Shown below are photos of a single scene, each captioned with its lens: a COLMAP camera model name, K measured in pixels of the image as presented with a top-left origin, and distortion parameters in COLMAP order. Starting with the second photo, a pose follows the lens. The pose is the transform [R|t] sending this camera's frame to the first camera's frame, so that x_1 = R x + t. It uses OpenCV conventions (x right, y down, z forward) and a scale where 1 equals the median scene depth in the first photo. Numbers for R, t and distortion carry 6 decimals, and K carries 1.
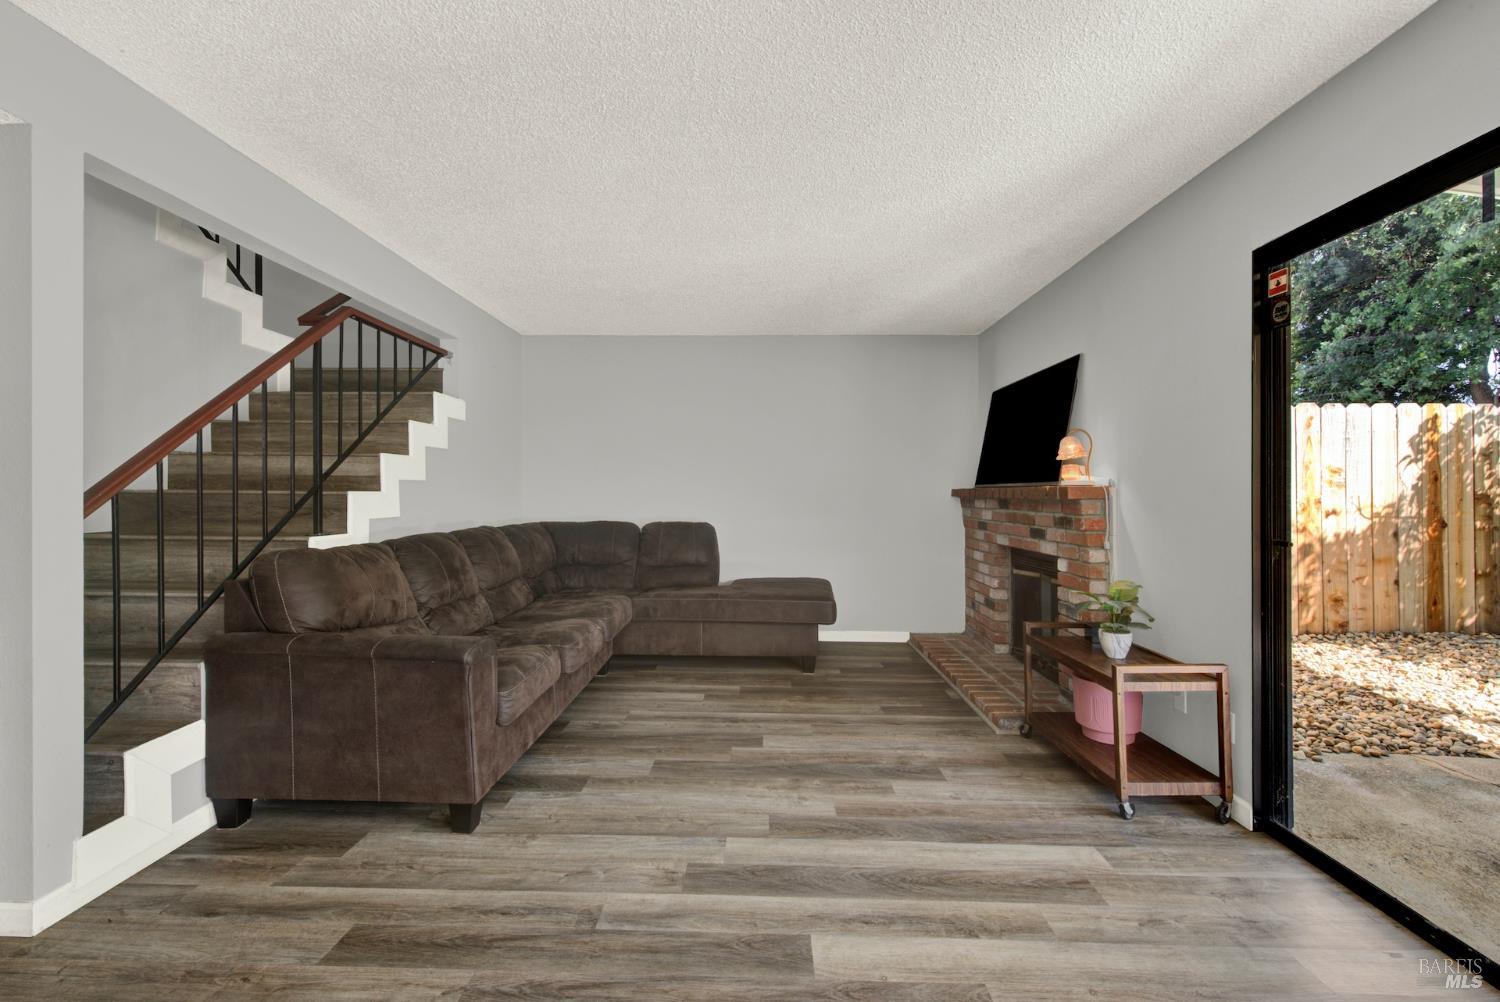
lens RADIAL K [[618.6, 0, 743.2], [0, 618.6, 492.9], [0, 0, 1]] dist [-0.003009, -0.000669]
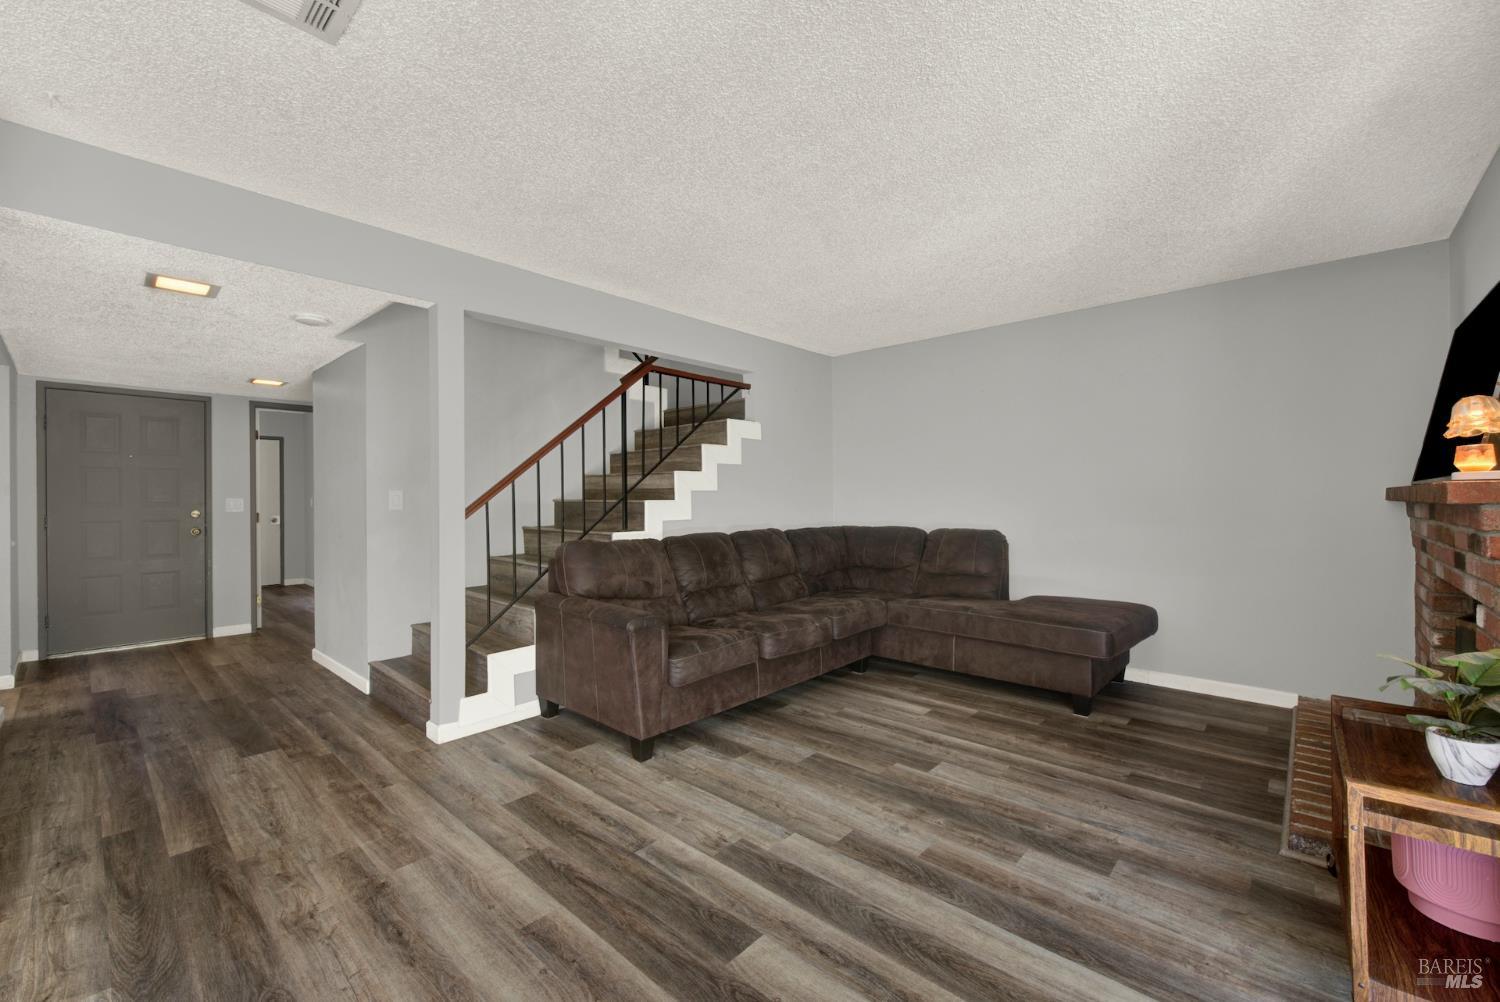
lens RADIAL K [[611.0, 0, 750.0], [0, 611.0, 501.0], [0, 0, 1]] dist [0.000922, -0.002927]
pose [[0.758411, -0.005607, -0.651752, 0.381590], [0.008955, 0.999958, 0.001817, -0.001215], [0.651715, -0.007214, 0.758430, 0.114768]]
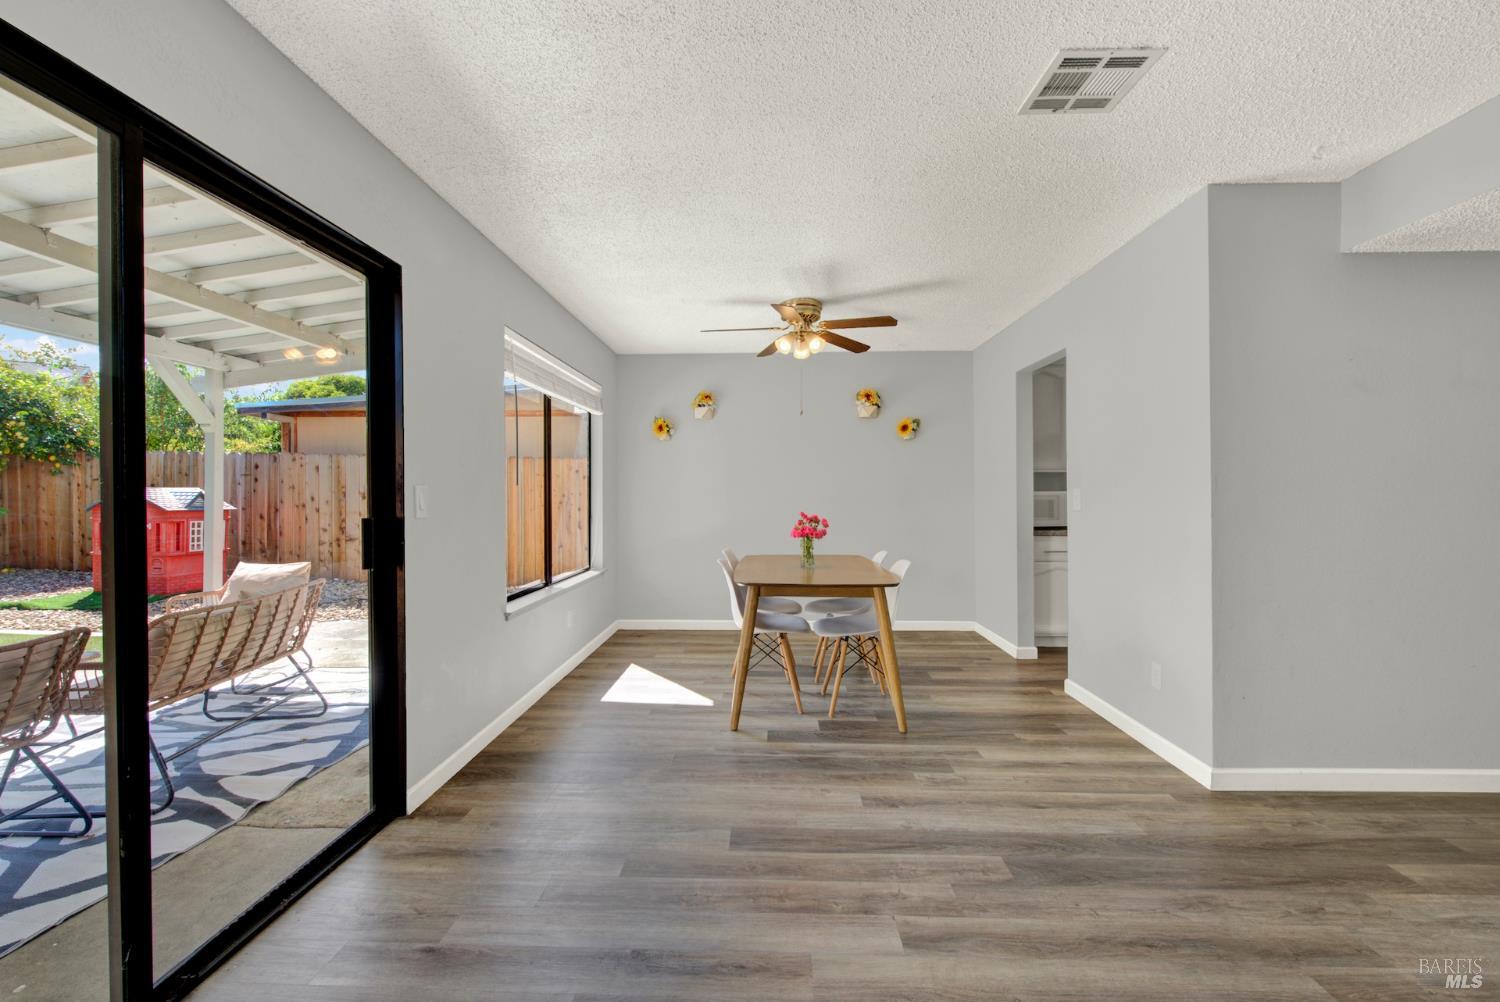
lens RADIAL K [[614.3, 0, 747.5], [0, 614.3, 496.4], [0, 0, 1]] dist [-0.000825, -0.000922]
pose [[-0.999976, -0.000797, 0.006845, 0.141423], [-0.000783, 0.999998, 0.002089, -0.002405], [-0.006847, 0.002084, -0.999974, 0.810555]]
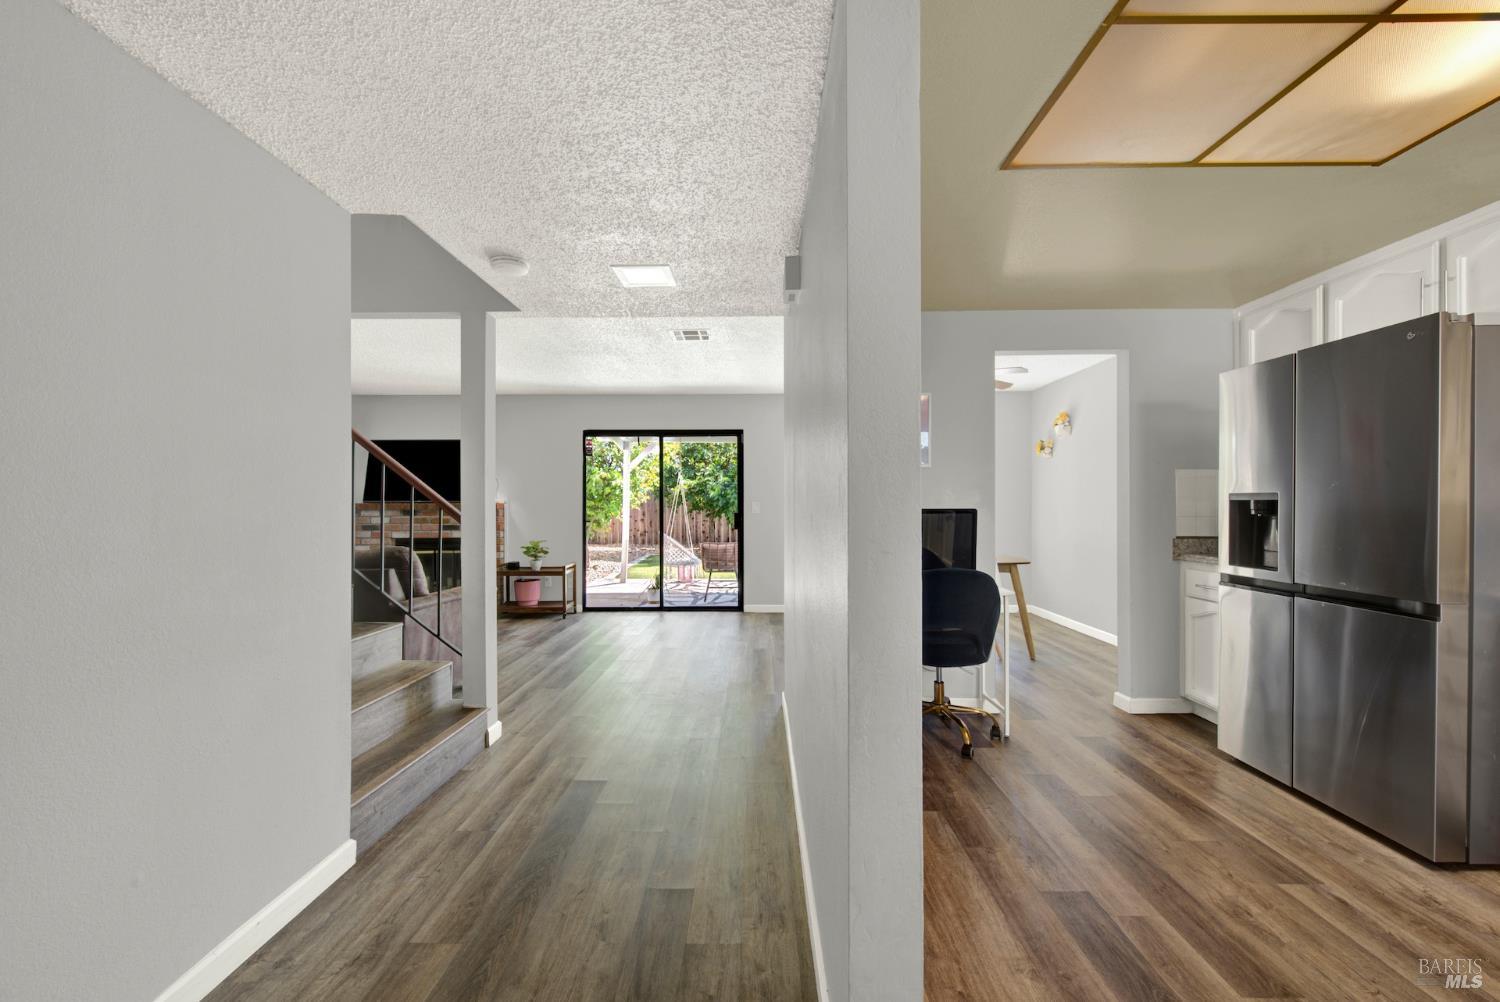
lens RADIAL K [[608.5, 0, 748.5], [0, 608.5, 504.0], [0, 0, 1]] dist [-0.000375, -0.000702]
pose [[-0.012846, -0.000681, 0.999917, -1.547011], [0.000775, 0.999999, 0.000691, -0.008148], [-0.999917, 0.000784, -0.012846, 0.120642]]
